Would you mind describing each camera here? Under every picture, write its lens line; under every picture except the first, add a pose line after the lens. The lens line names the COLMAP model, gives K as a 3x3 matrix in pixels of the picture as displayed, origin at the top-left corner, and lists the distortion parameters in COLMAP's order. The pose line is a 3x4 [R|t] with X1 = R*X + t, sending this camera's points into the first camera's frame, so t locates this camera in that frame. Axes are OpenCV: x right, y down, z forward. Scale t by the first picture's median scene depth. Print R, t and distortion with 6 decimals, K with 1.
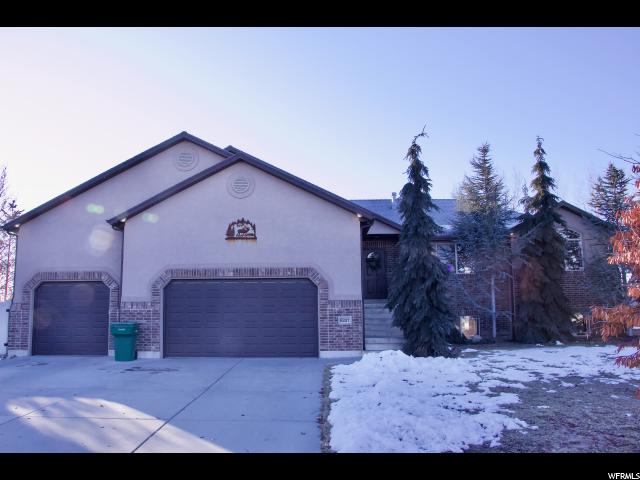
lens RADIAL K [[524.1, 0, 320.0], [0, 524.1, 240.0], [0, 0, 1]] dist [-0.172745, 0.154851]
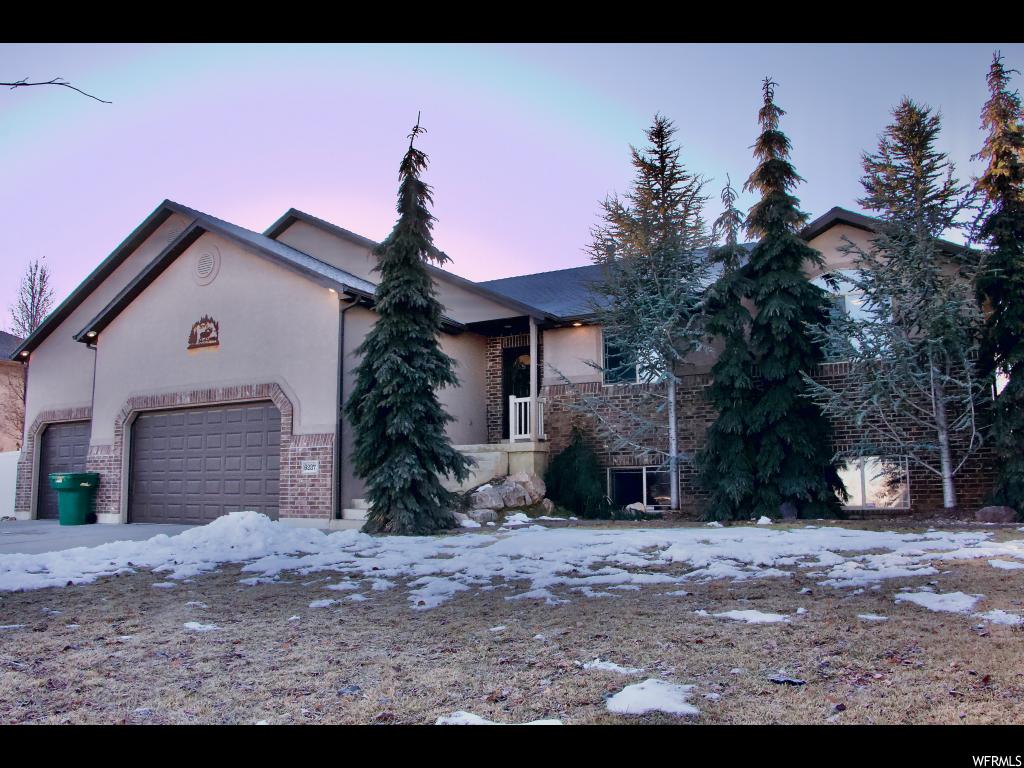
lens RADIAL K [[838.6, 0, 512.0], [0, 838.6, 384.0], [0, 0, 1]] dist [-0.172745, 0.154851]
pose [[0.873705, -0.059246, -0.482835, 0.694182], [0.065835, 0.997825, -0.003309, 0.075304], [0.481981, -0.028897, 0.875705, 0.276849]]
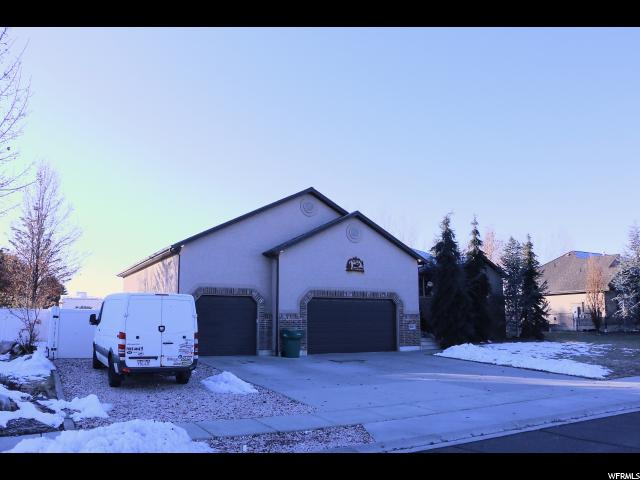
lens RADIAL K [[524.1, 0, 320.0], [0, 524.1, 240.0], [0, 0, 1]] dist [-0.172745, 0.154851]
pose [[0.863259, 0.089308, 0.496797, -0.967927], [-0.085356, 0.995877, -0.030709, -0.034654], [-0.497491, -0.015895, 0.867323, -0.210395]]
